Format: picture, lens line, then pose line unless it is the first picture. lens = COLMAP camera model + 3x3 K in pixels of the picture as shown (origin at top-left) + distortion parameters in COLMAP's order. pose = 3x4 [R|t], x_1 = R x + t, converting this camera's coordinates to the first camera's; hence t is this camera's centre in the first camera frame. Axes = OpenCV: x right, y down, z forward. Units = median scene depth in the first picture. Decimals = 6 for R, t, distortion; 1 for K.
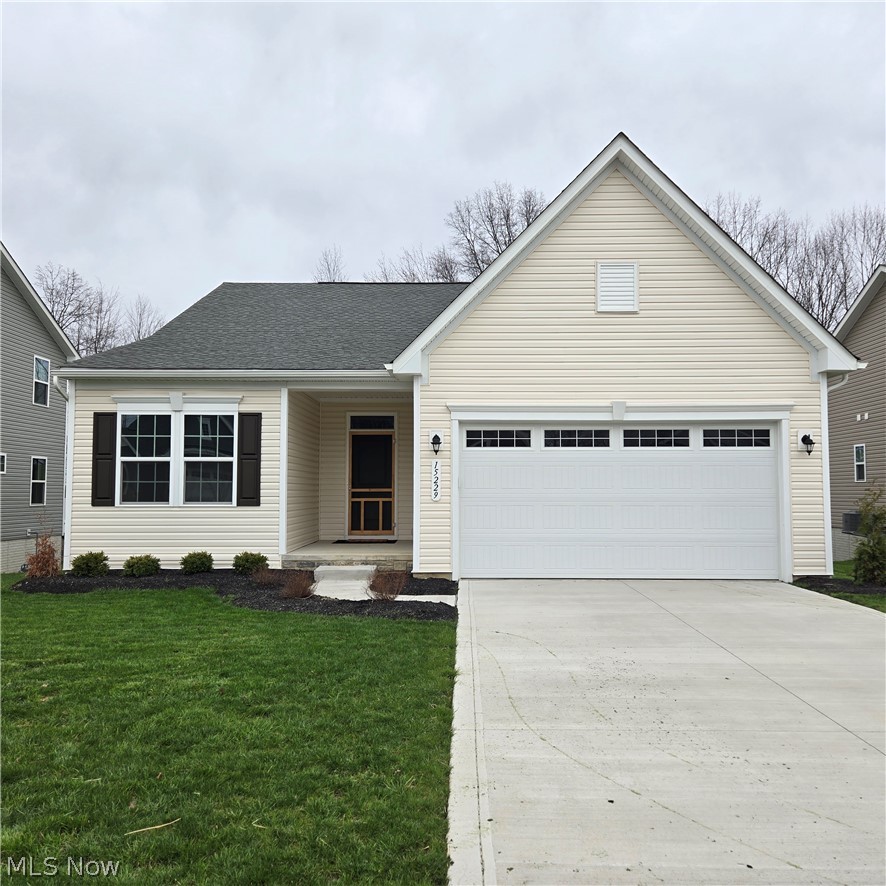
lens RADIAL K [[777.5, 0, 462.4], [0, 777.5, 453.6], [0, 0, 1]] dist [0.087412, -0.062540]
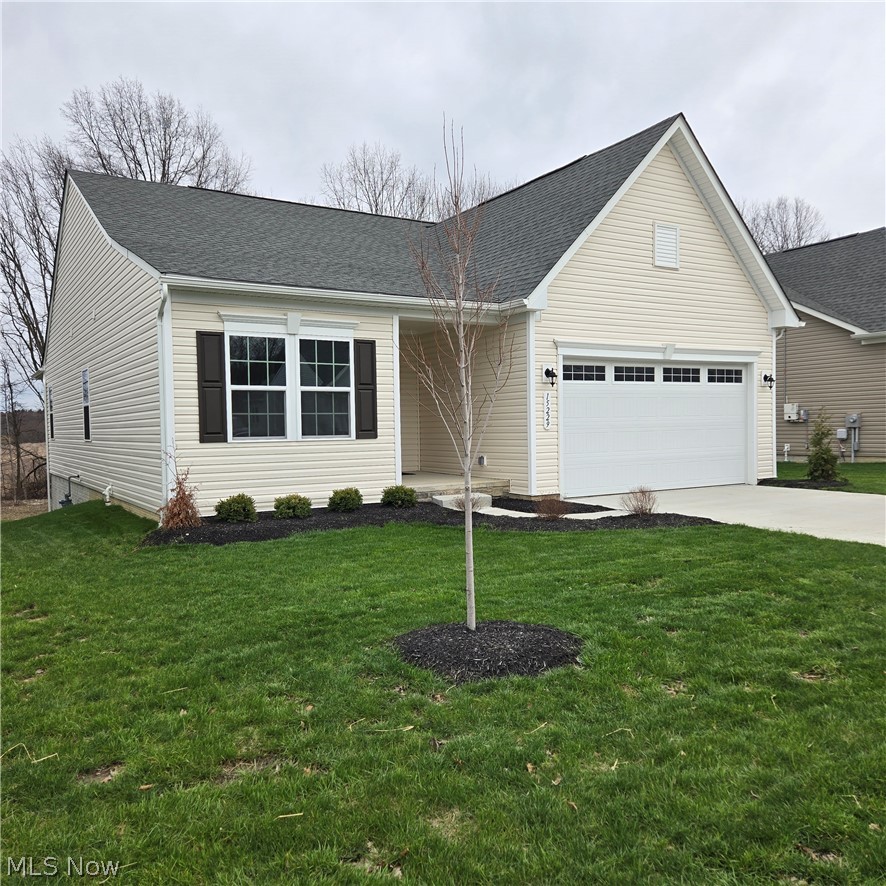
lens RADIAL K [[777.5, 0, 462.4], [0, 777.5, 453.6], [0, 0, 1]] dist [0.087412, -0.062540]
pose [[0.840919, -0.036013, 0.539961, -0.686746], [-0.014433, 0.995936, 0.088901, -0.001022], [-0.540969, -0.082552, 0.836982, 0.139716]]
